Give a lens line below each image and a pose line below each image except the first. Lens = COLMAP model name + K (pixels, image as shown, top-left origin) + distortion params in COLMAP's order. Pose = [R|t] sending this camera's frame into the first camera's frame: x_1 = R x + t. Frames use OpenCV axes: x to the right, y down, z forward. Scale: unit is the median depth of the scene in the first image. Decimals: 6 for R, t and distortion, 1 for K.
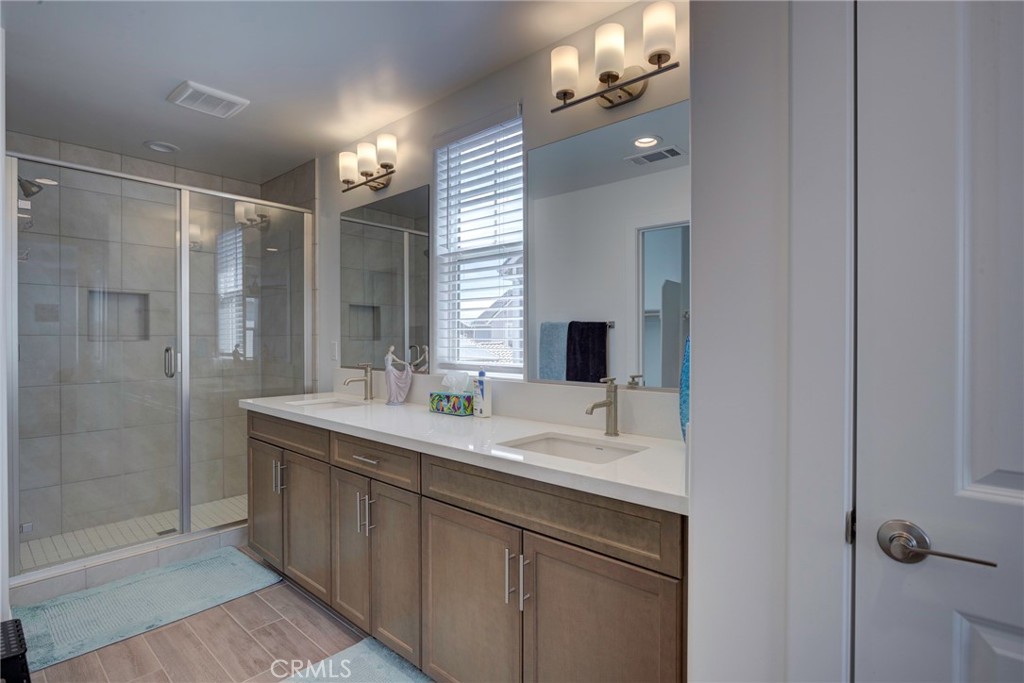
lens RADIAL K [[504.9, 0, 512.0], [0, 504.9, 341.5], [0, 0, 1]] dist [-0.009411, 0.001365]
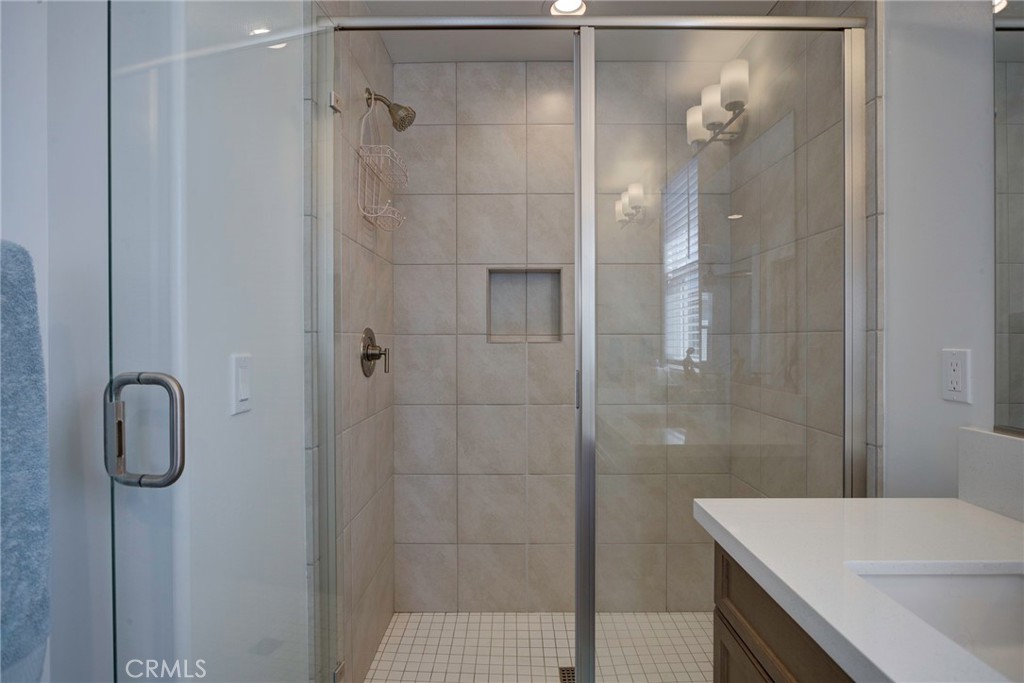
lens RADIAL K [[504.9, 0, 512.0], [0, 504.9, 341.5], [0, 0, 1]] dist [-0.009411, 0.001365]
pose [[0.663881, 0.005127, -0.747821, -0.218482], [-0.002280, 0.999986, 0.004832, -0.004484], [0.747835, -0.001503, 0.663883, 0.407676]]
